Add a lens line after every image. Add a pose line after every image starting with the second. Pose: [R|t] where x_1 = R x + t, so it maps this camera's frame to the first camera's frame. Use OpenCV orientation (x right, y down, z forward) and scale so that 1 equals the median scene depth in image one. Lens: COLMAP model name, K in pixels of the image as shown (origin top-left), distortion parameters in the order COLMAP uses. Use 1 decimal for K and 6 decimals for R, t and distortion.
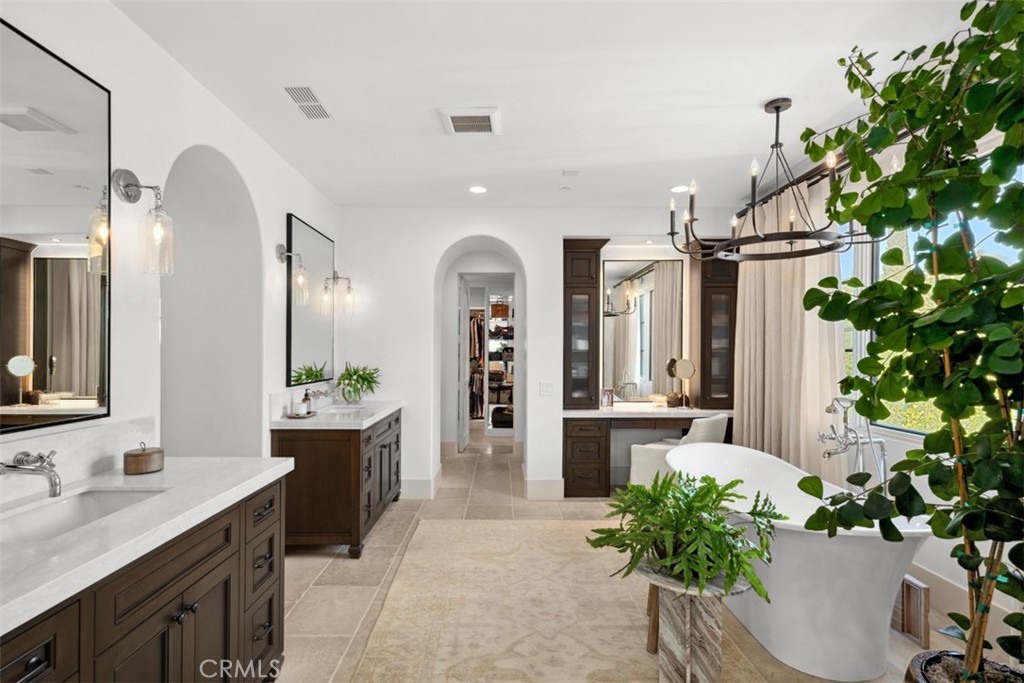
lens RADIAL K [[502.6, 0, 501.3], [0, 502.6, 356.1], [0, 0, 1]] dist [0.007461, -0.000001]
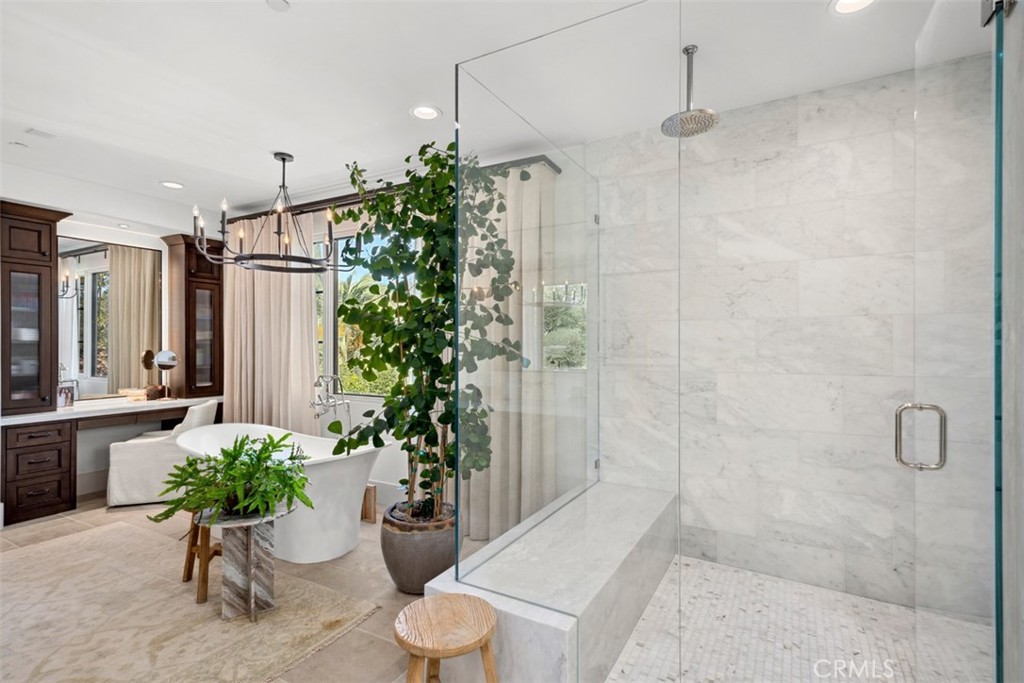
lens RADIAL K [[502.6, 0, 511.8], [0, 502.6, 344.6], [0, 0, 1]] dist [0.007461, -0.000001]
pose [[0.492185, -0.001557, 0.870489, -0.314019], [0.007333, 0.999970, -0.002357, 0.002672], [-0.870460, 0.007543, 0.492182, -0.169703]]
